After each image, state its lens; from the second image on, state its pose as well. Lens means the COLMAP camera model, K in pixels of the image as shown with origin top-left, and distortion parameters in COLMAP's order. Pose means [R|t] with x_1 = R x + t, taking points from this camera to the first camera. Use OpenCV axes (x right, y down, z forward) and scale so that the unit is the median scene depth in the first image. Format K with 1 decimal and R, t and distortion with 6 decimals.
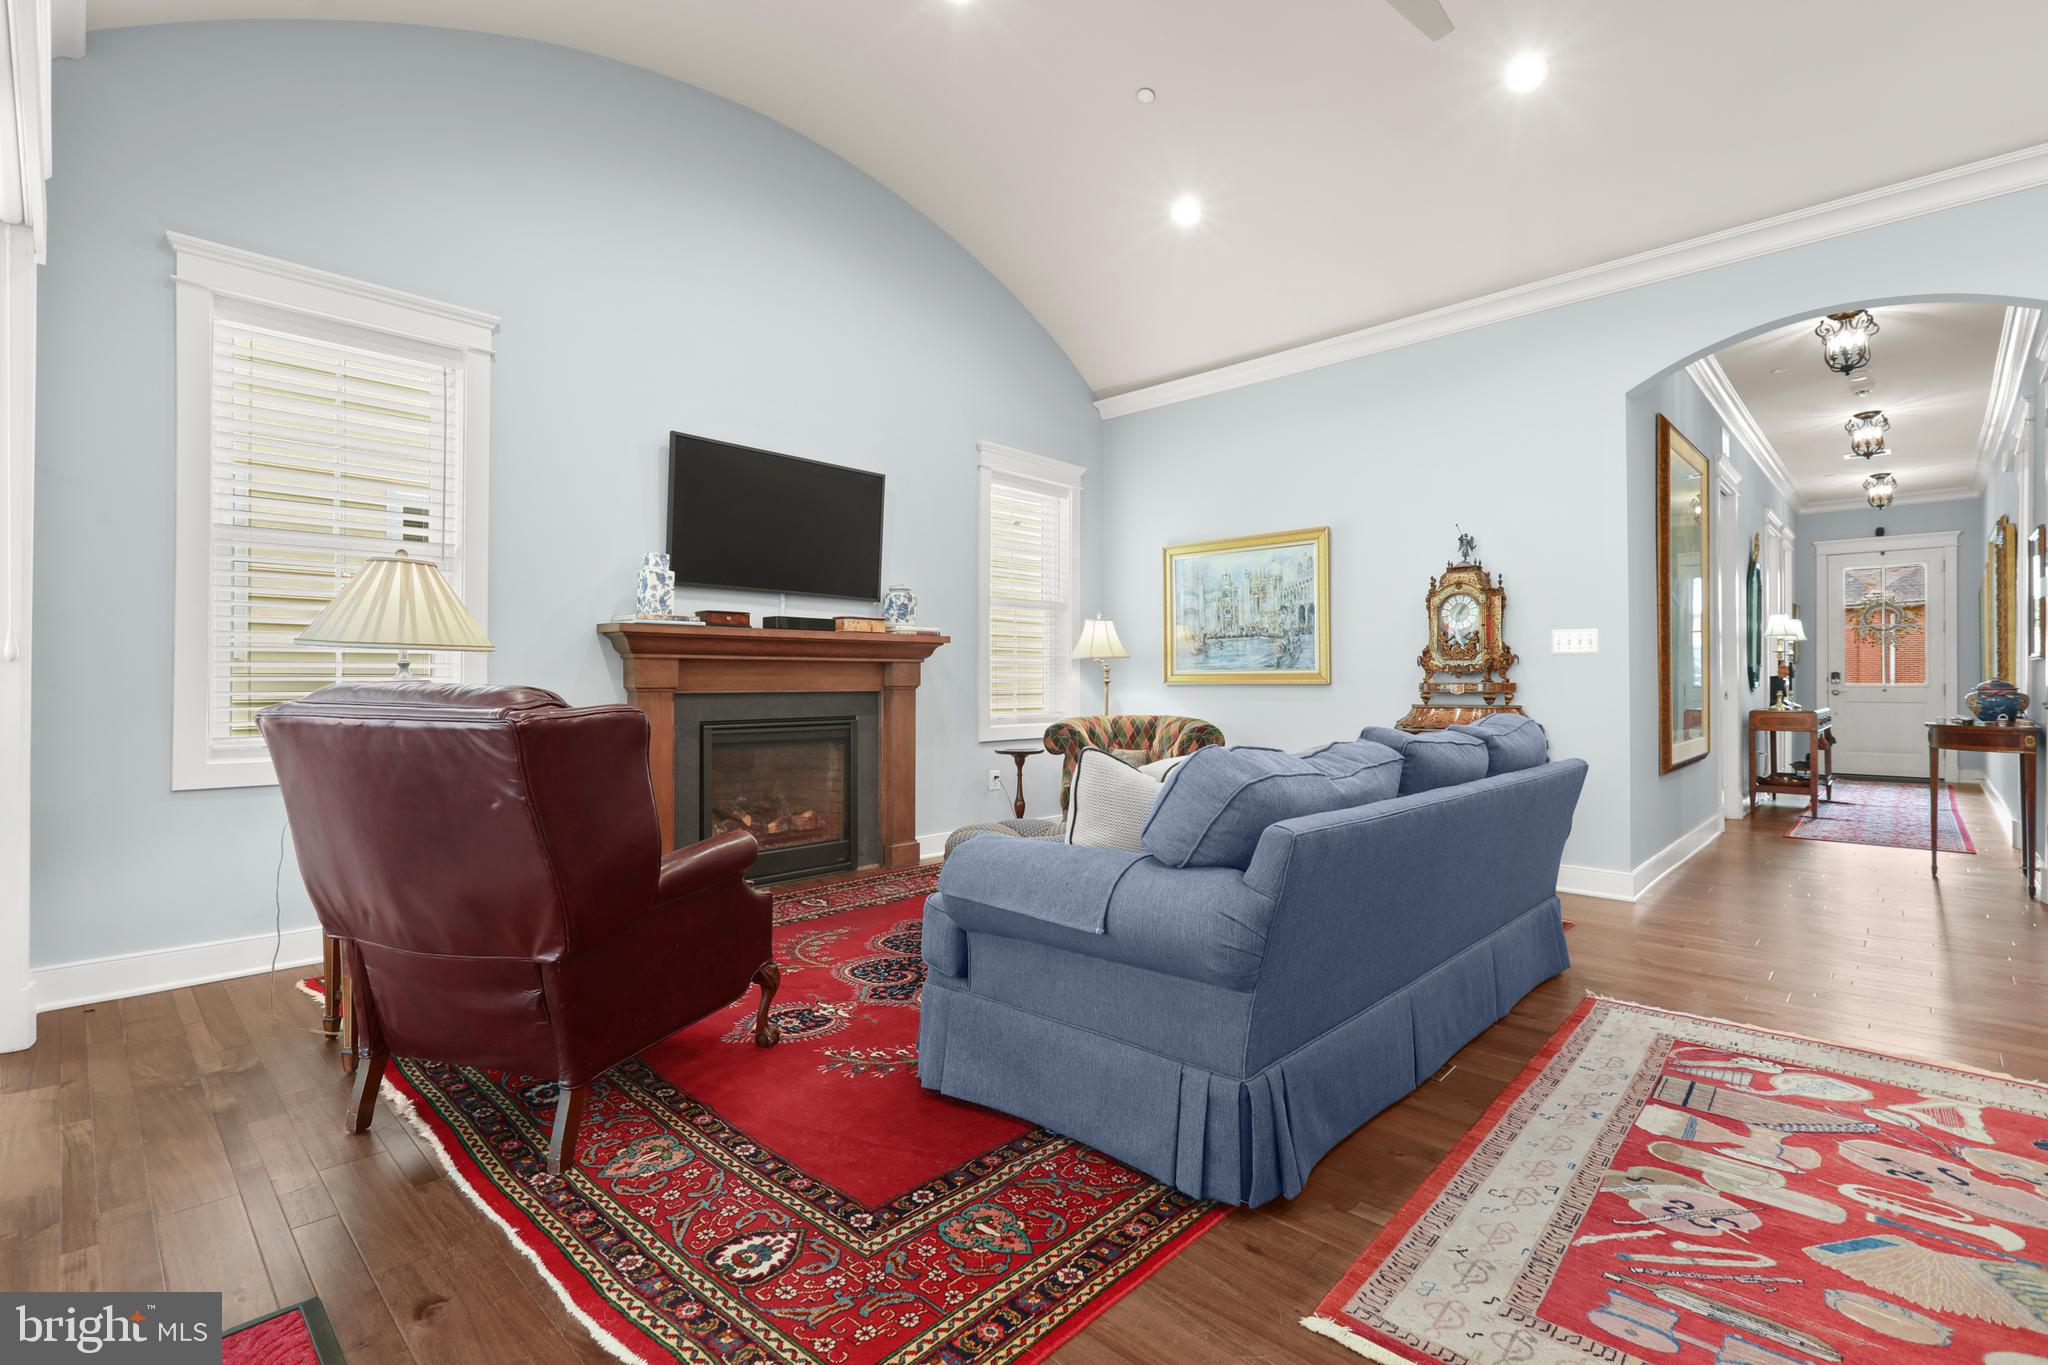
lens RADIAL K [[931.0, 0, 1021.3], [0, 931.0, 673.4], [0, 0, 1]] dist [0.000146, 0.000709]
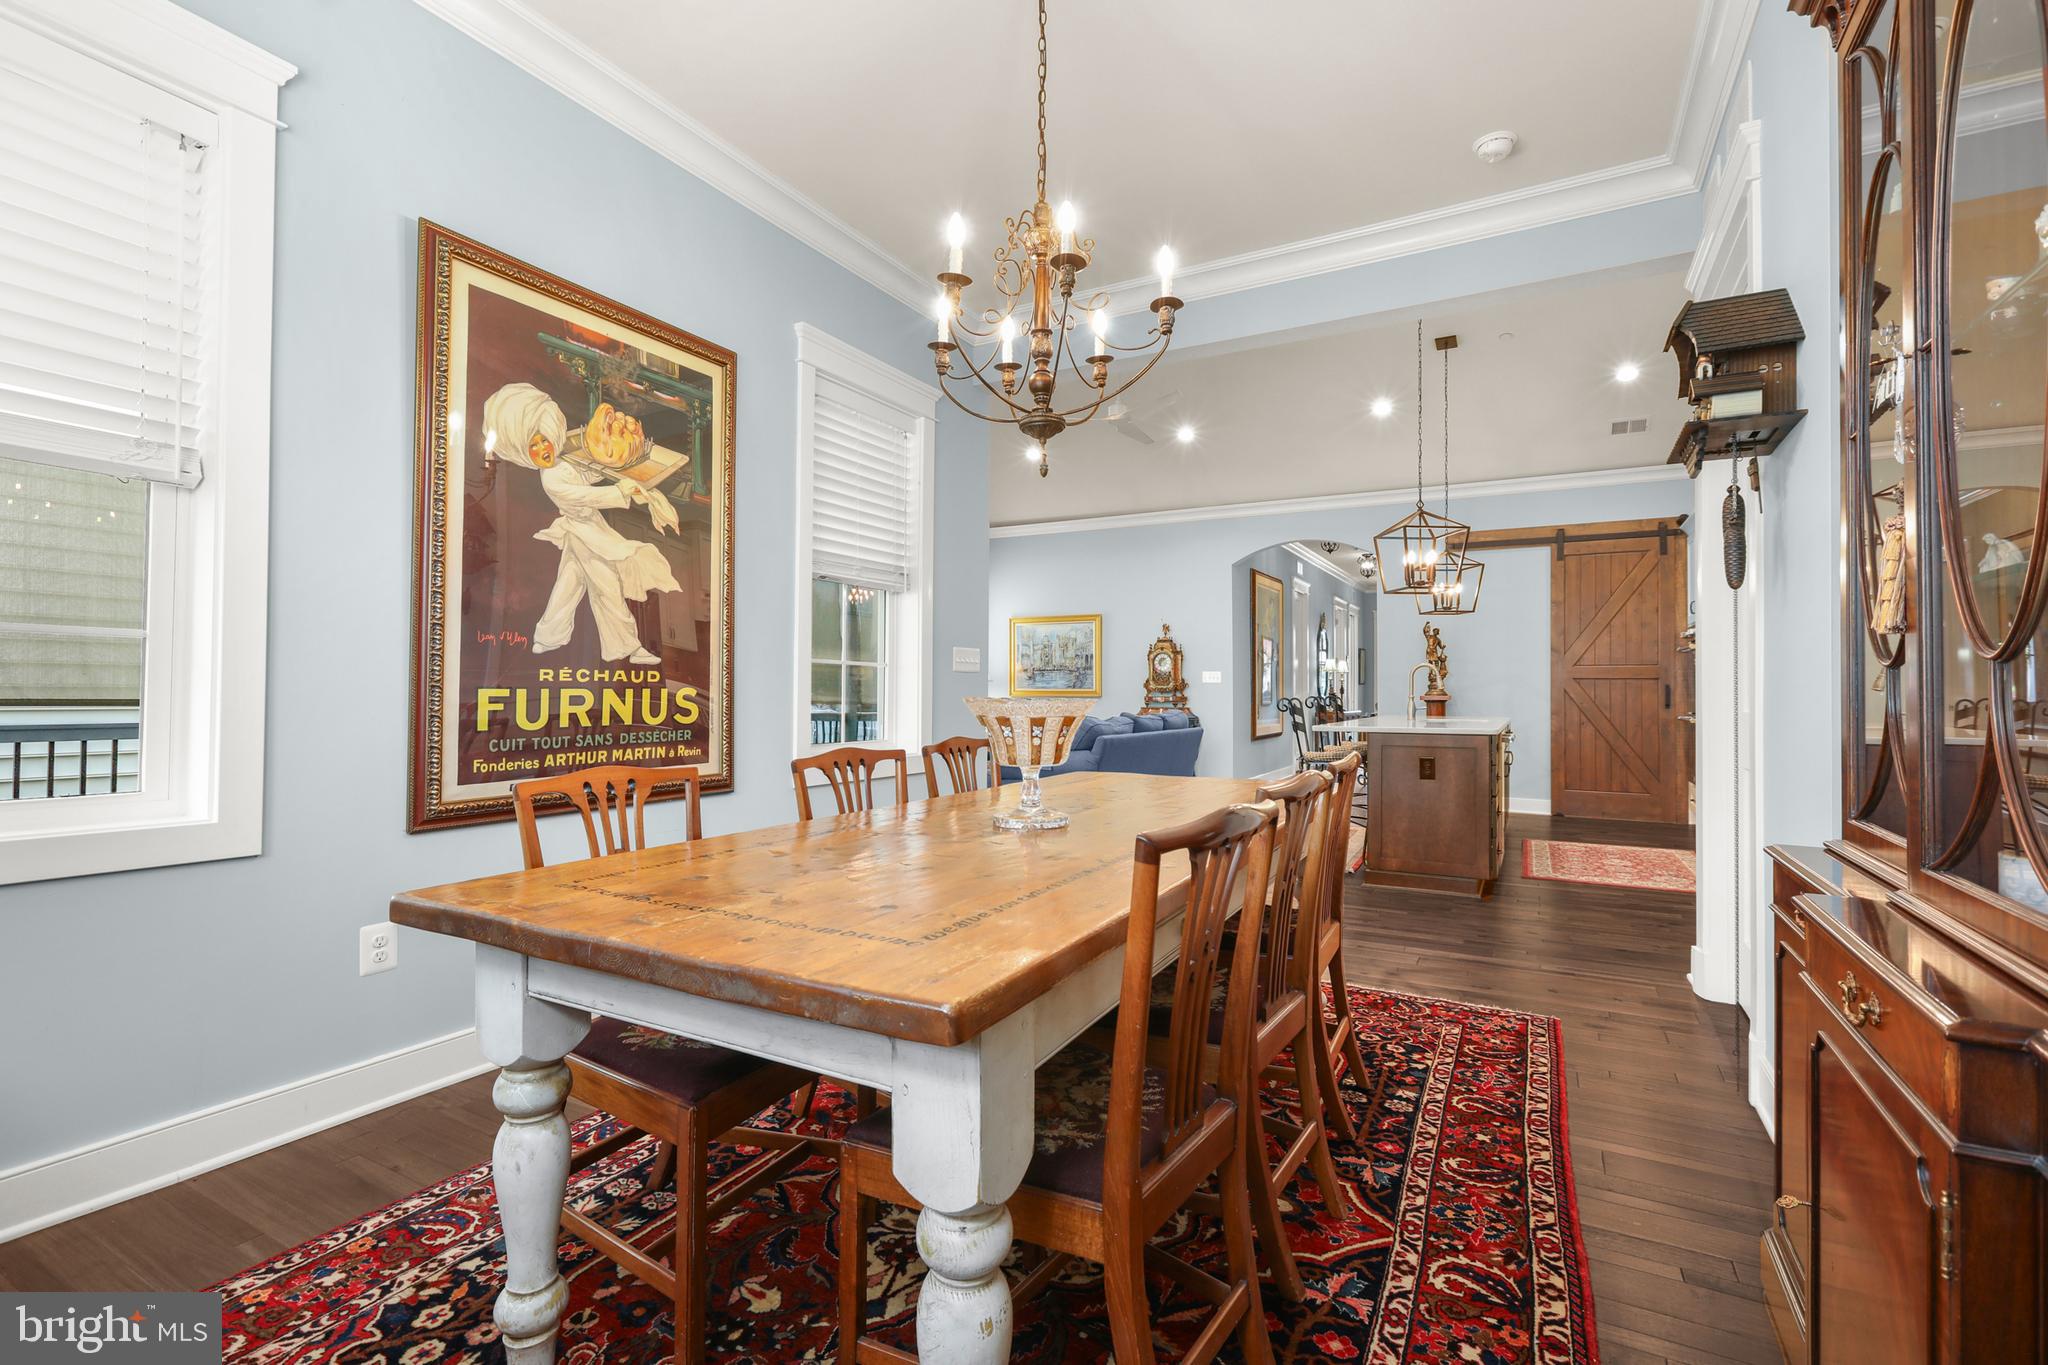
lens RADIAL K [[915.3, 0, 1017.8], [0, 915.3, 684.1], [0, 0, 1]] dist [-0.012362, 0.000211]
pose [[0.967915, 0.007002, 0.251181, -0.725515], [-0.007416, 0.999972, 0.000700, -0.034219], [-0.251169, -0.002540, 0.967940, -1.836748]]
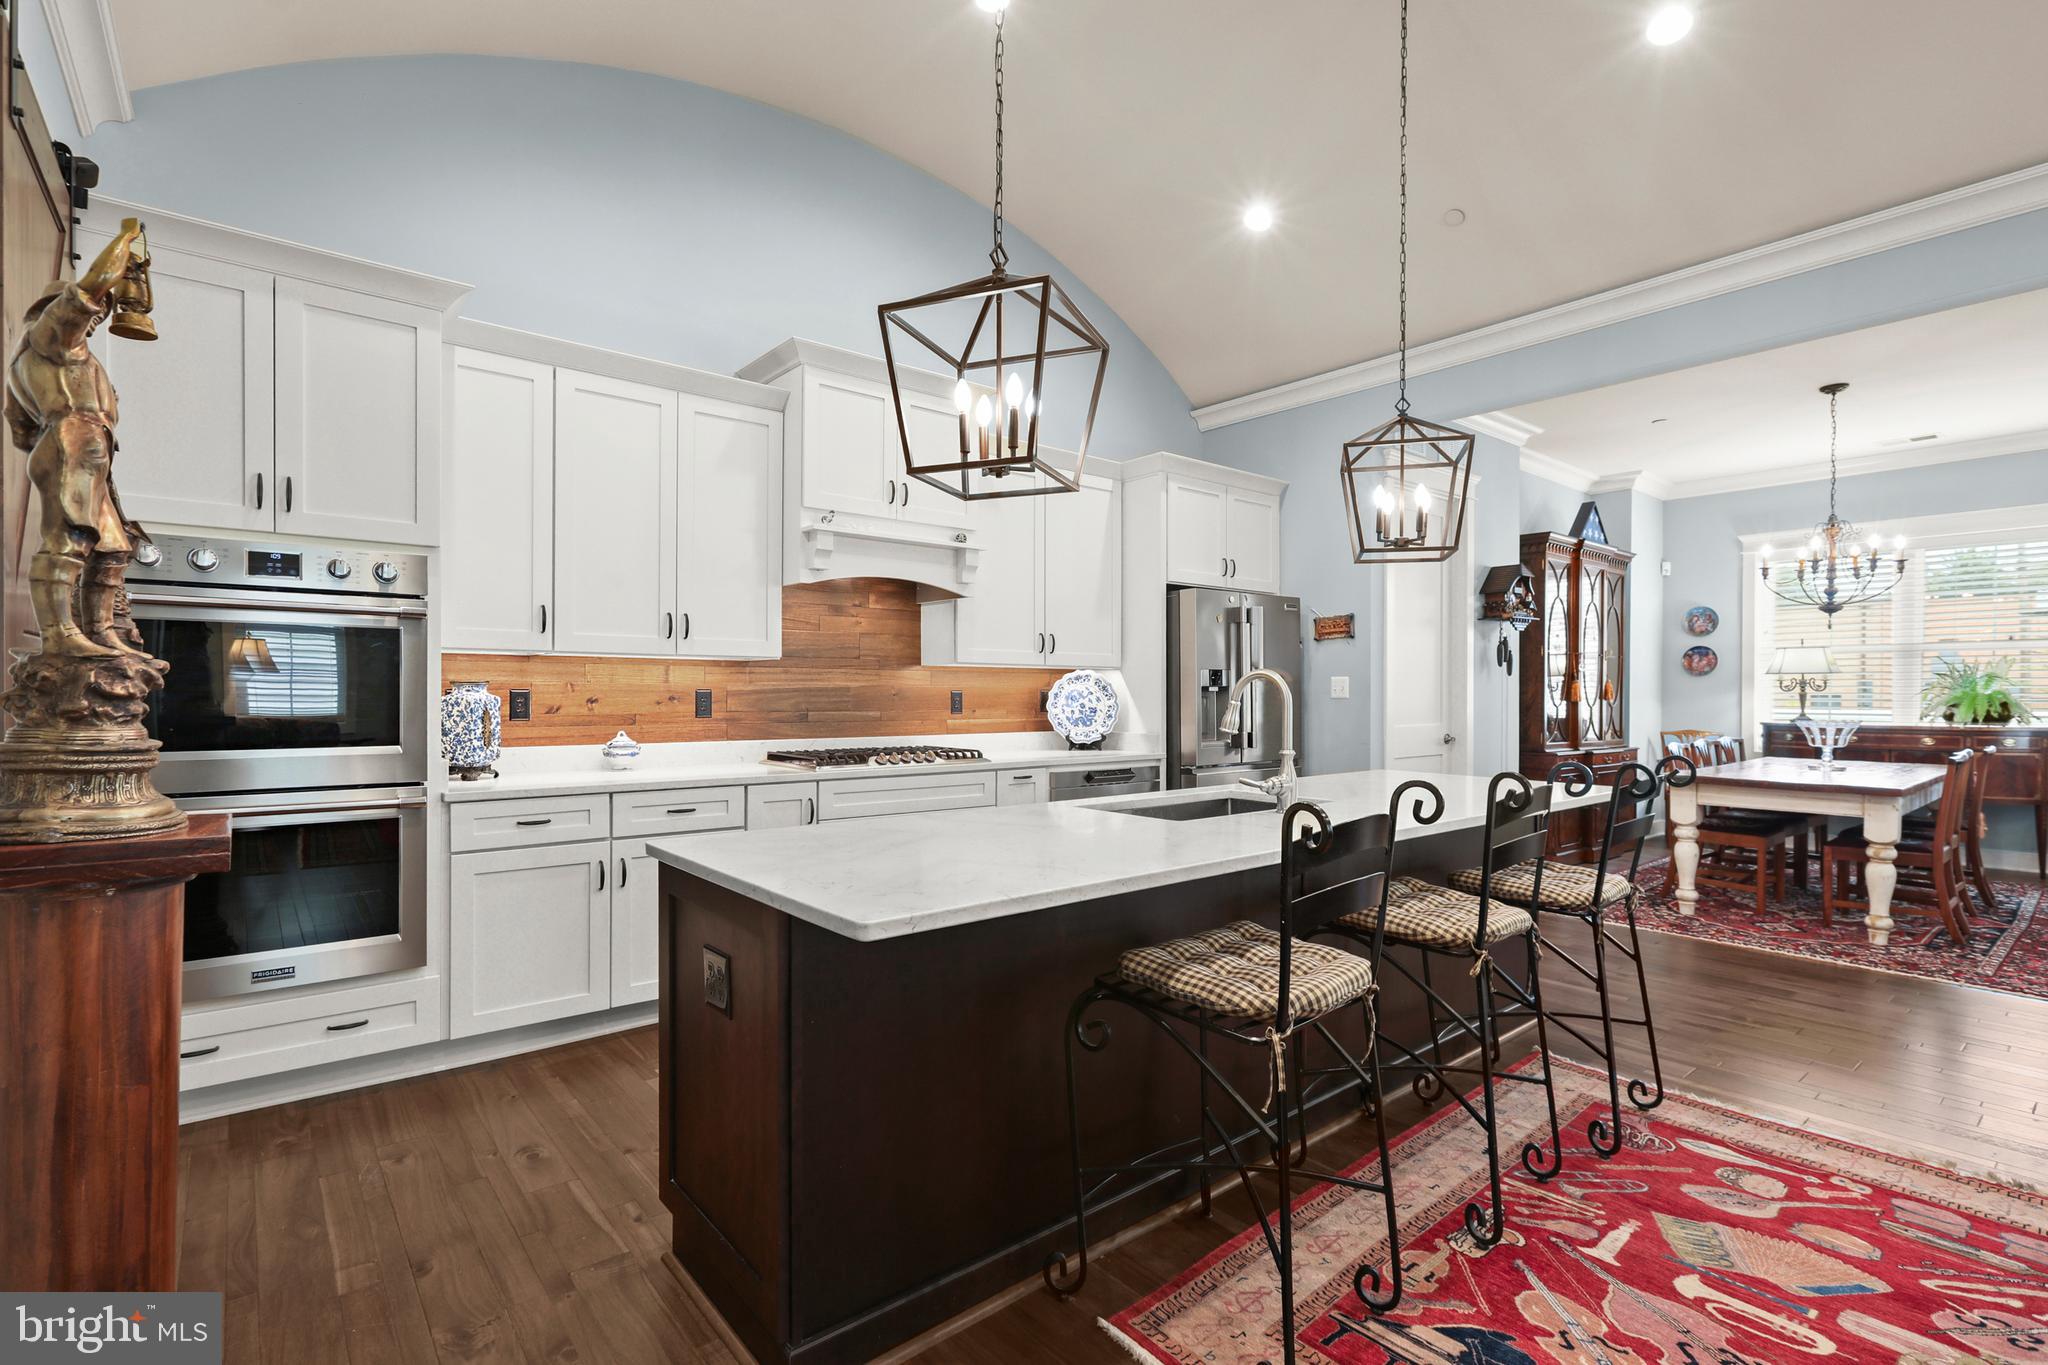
lens RADIAL K [[947.0, 0, 1008.1], [0, 947.0, 697.3], [0, 0, 1]] dist [-0.002528, -0.000124]
pose [[-0.992474, -0.003326, 0.122409, 1.257440], [-0.003803, 0.999986, -0.003662, -0.062944], [-0.122395, -0.004100, -0.992473, 1.617053]]
